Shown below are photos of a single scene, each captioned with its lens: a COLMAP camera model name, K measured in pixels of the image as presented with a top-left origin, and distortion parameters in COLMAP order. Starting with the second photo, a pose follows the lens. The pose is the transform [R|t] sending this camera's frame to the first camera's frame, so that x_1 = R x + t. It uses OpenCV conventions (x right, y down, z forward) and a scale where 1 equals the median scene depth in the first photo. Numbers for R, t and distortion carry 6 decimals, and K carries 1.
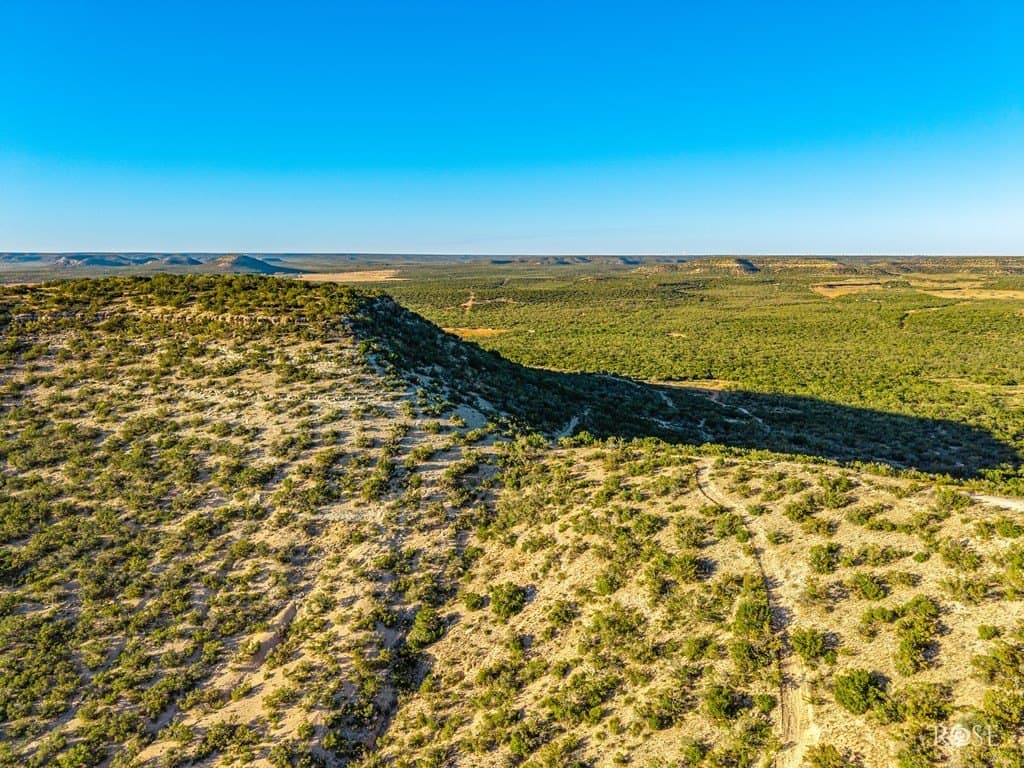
lens RADIAL K [[685.8, 0, 513.7], [0, 685.8, 386.3], [0, 0, 1]] dist [0.021910, -0.022378]
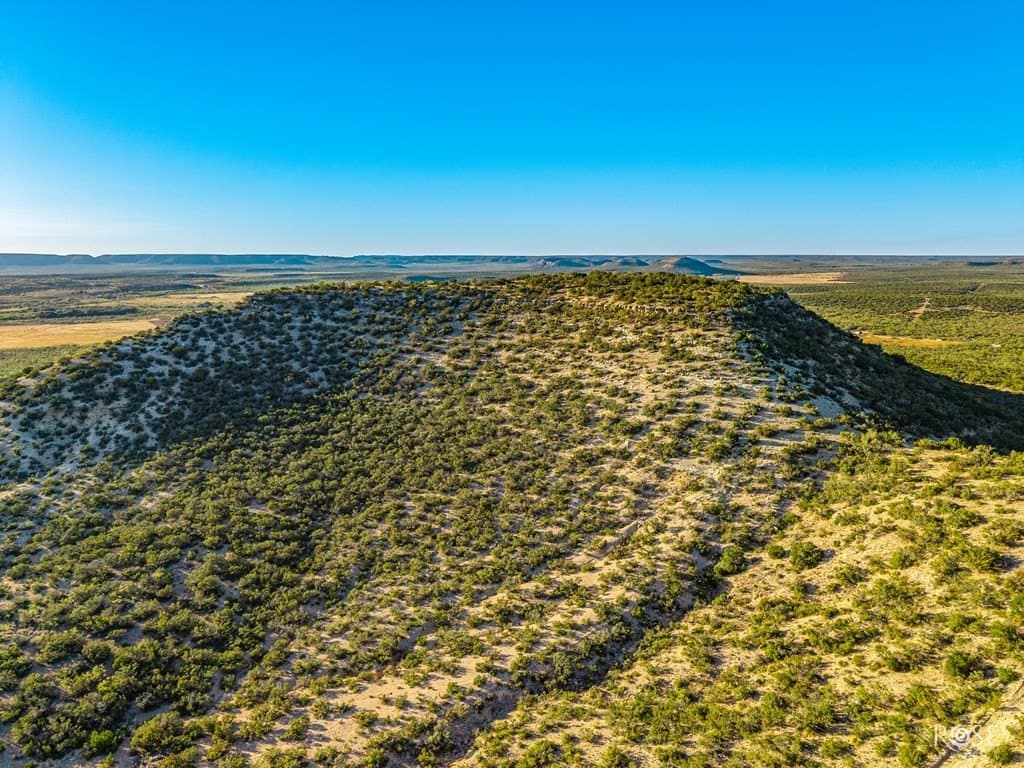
lens RADIAL K [[685.8, 0, 513.7], [0, 685.8, 386.3], [0, 0, 1]] dist [0.021910, -0.022378]
pose [[0.817403, 0.105027, -0.566411, 0.181136], [-0.106338, 0.993852, 0.030826, 0.040537], [0.566166, 0.035034, 0.823546, -0.189167]]
